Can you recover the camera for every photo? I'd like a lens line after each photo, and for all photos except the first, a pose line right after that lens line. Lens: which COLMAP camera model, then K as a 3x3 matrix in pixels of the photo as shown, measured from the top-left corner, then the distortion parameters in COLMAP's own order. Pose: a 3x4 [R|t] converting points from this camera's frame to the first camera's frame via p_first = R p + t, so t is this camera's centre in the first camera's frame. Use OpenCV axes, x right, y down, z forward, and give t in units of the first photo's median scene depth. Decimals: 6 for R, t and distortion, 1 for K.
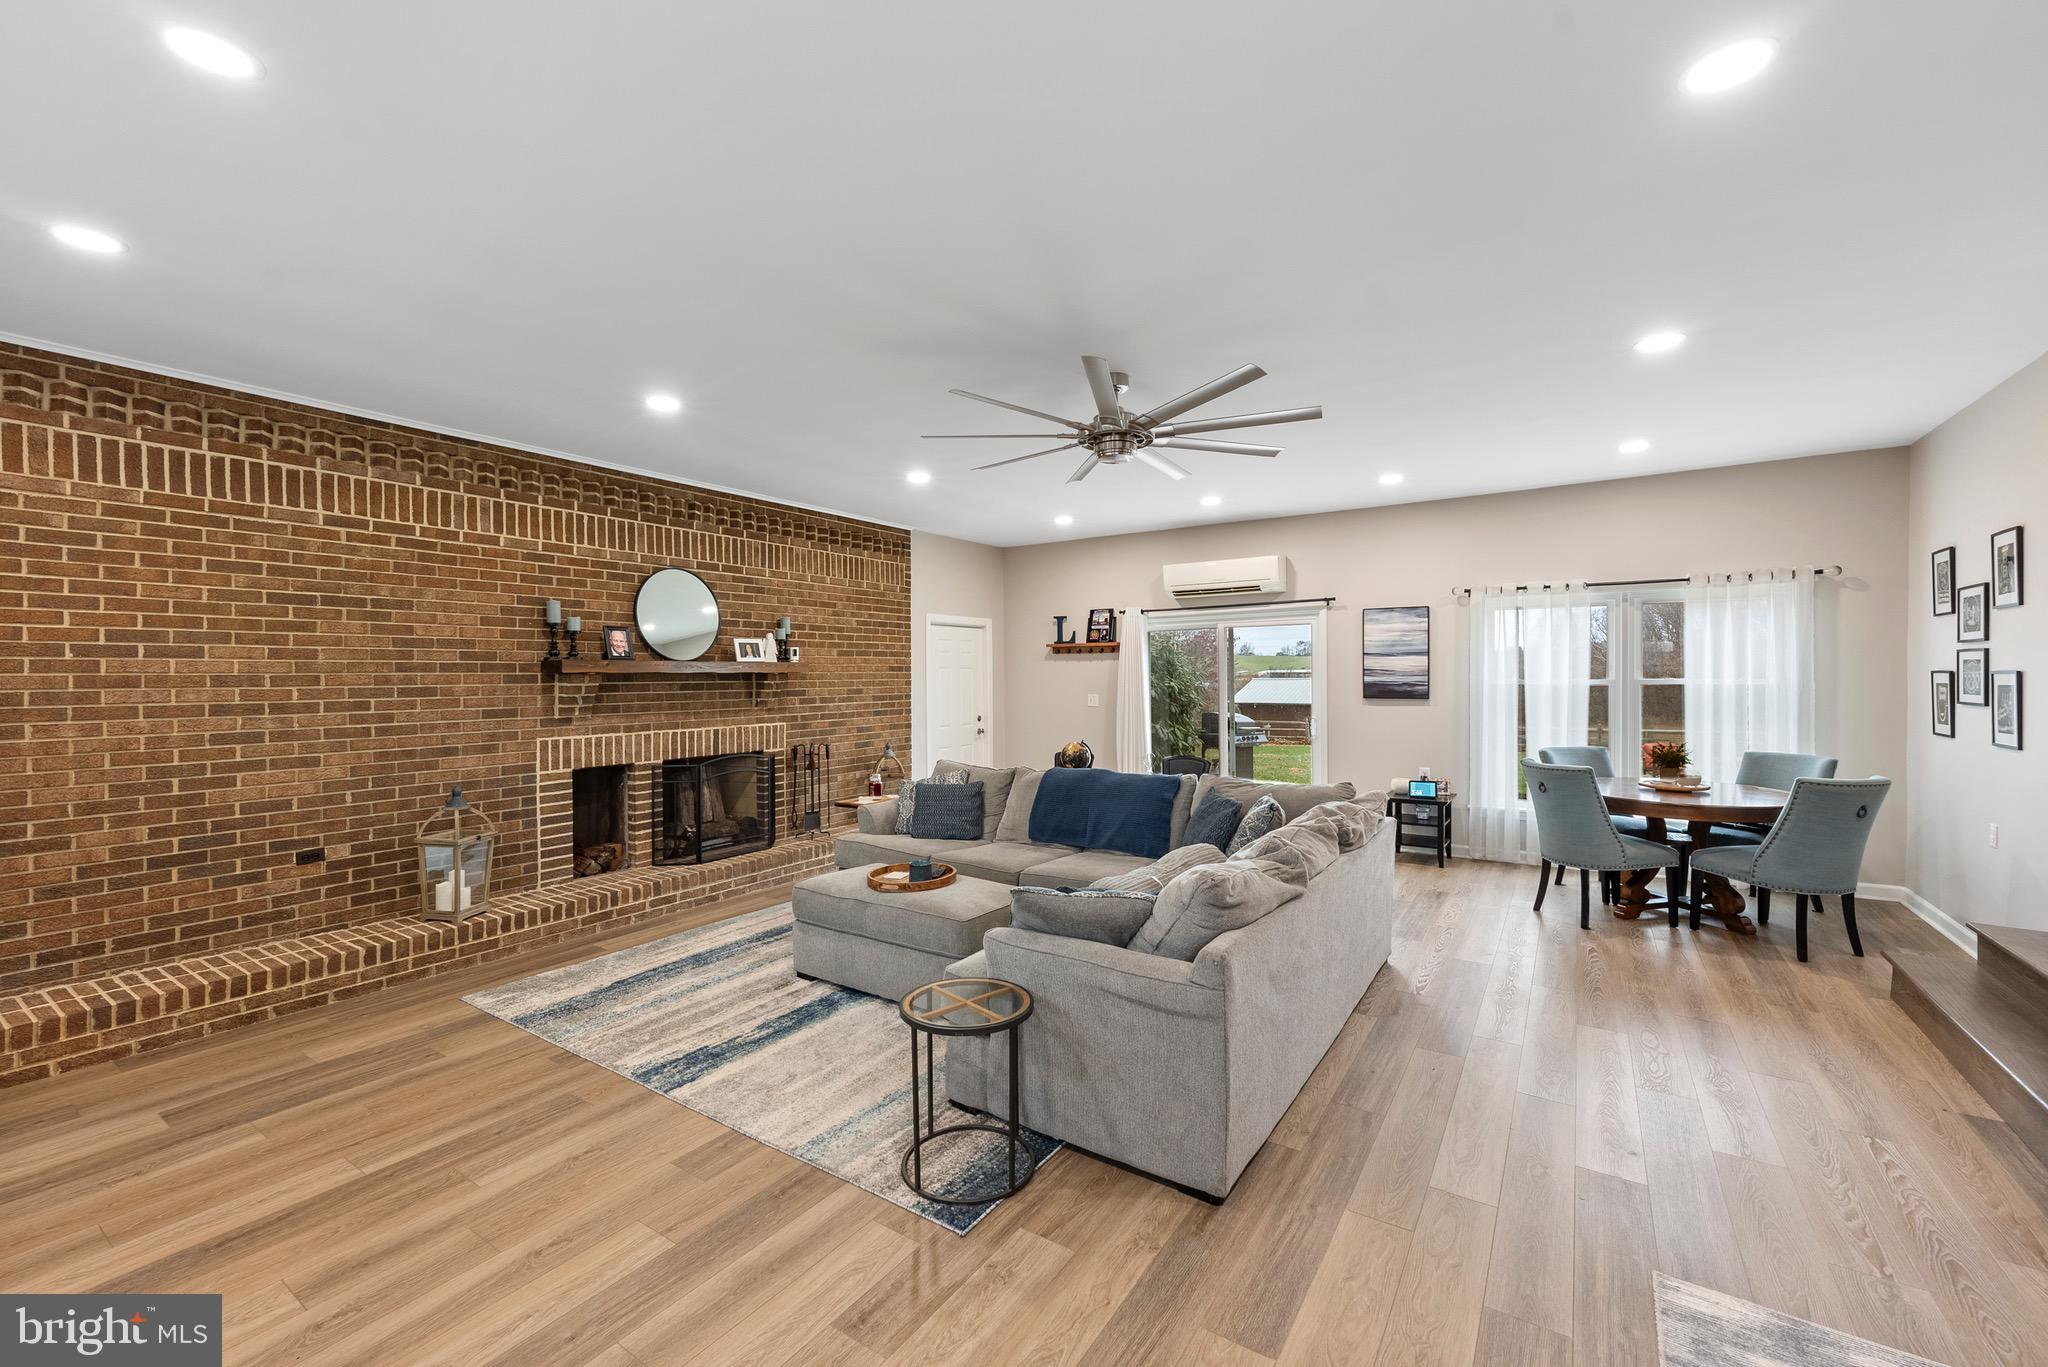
lens RADIAL K [[835.7, 0, 1043.2], [0, 835.7, 668.4], [0, 0, 1]] dist [-0.002910, 0.000944]
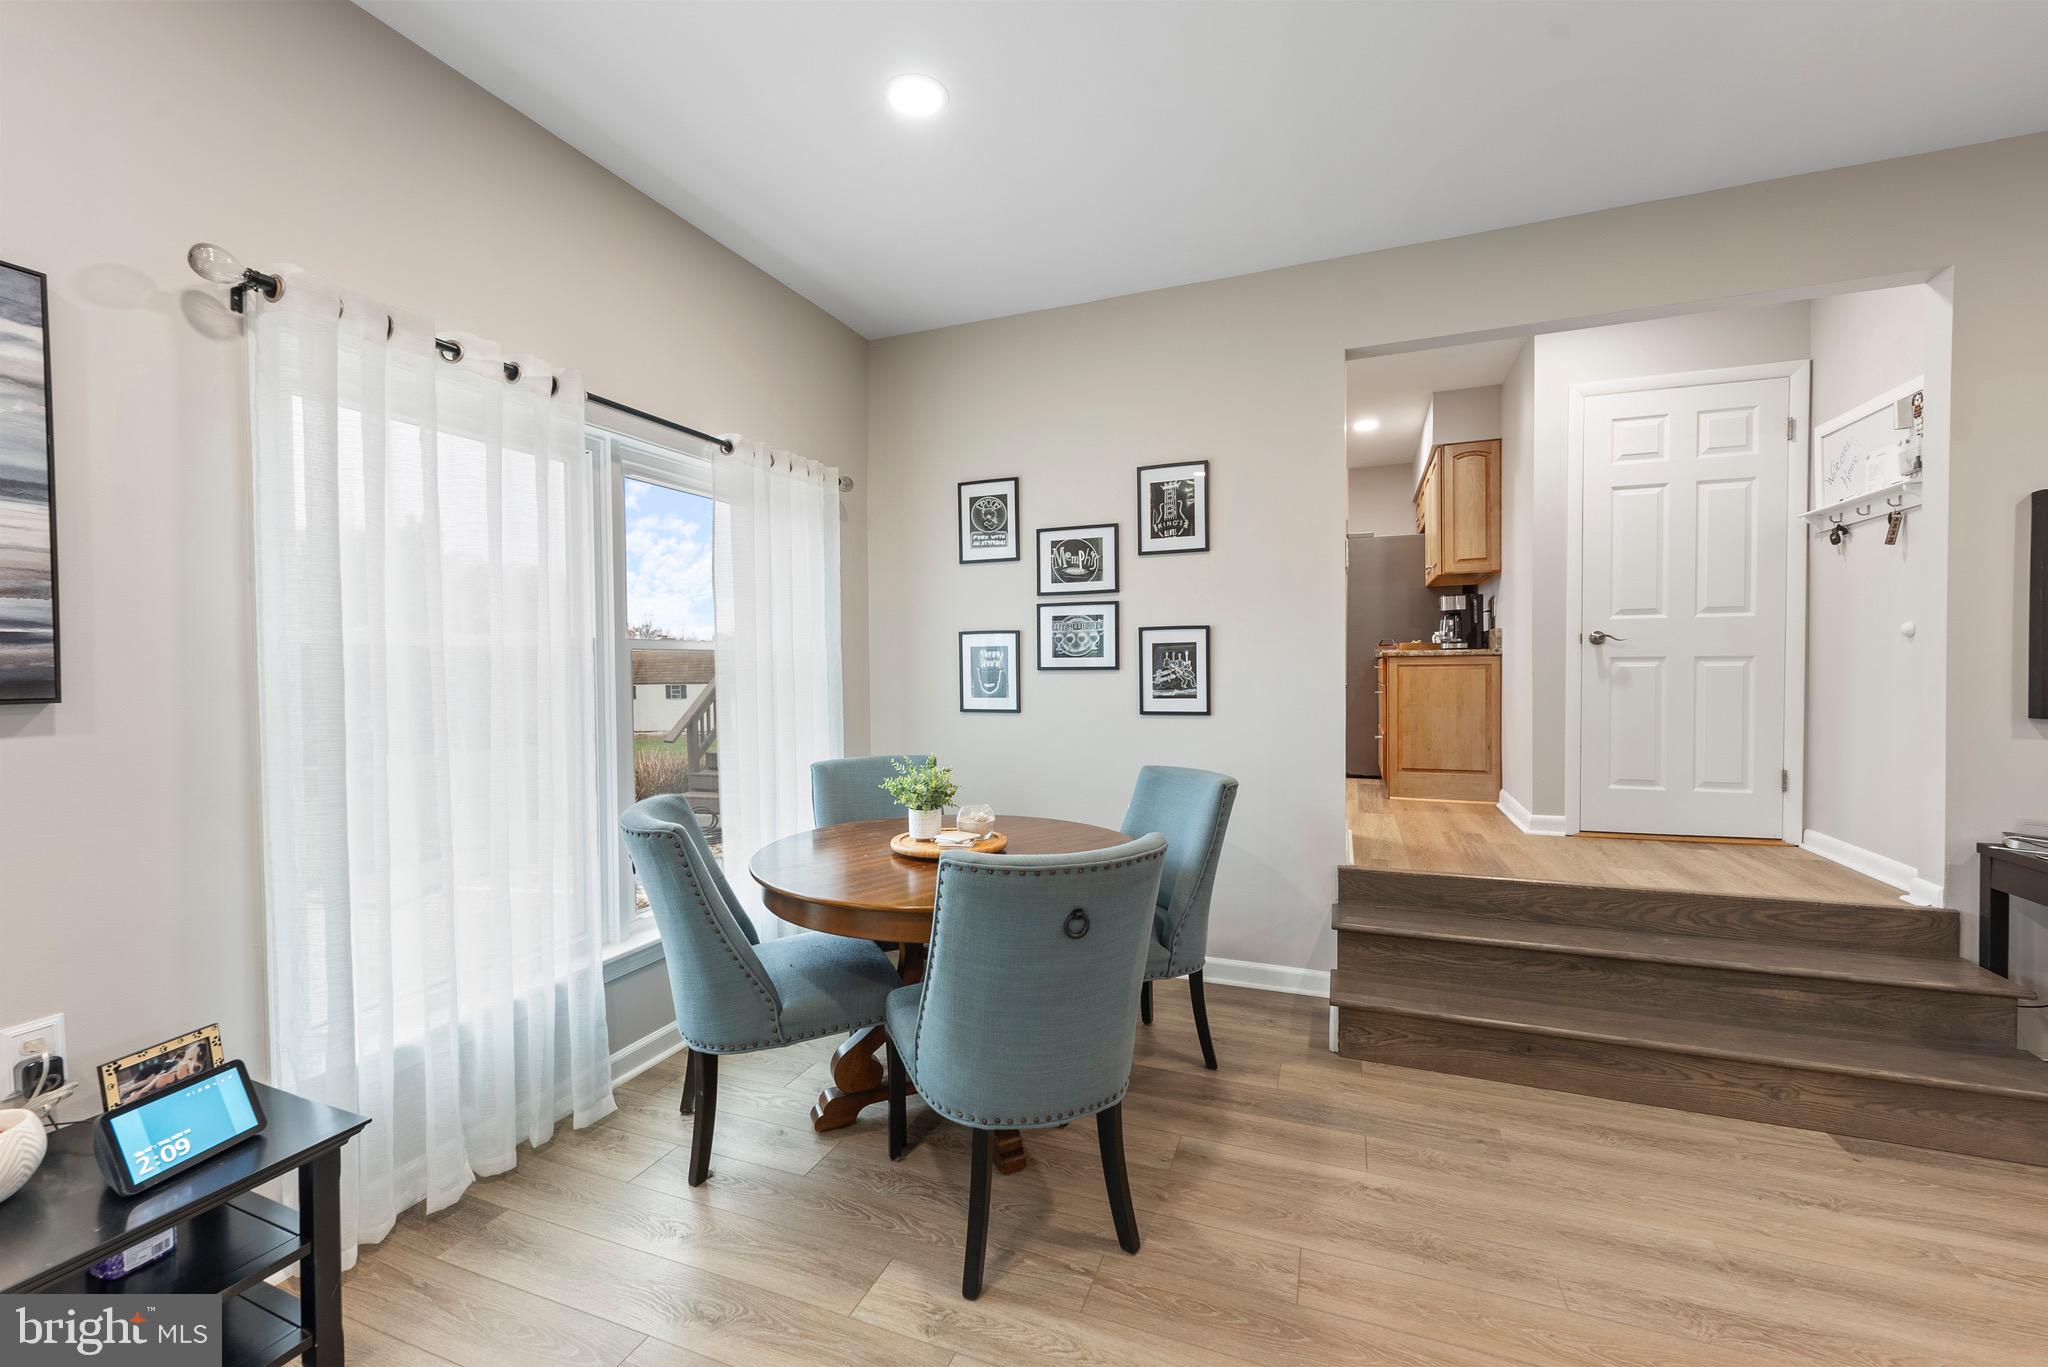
lens RADIAL K [[835.7, 0, 1022.3], [0, 835.7, 683.3], [0, 0, 1]] dist [-0.002910, 0.000944]
pose [[-0.185845, -0.006298, 0.982559, 0.258956], [0.009130, 0.999925, 0.008136, 0.042874], [-0.982537, 0.010483, -0.185774, 1.037038]]
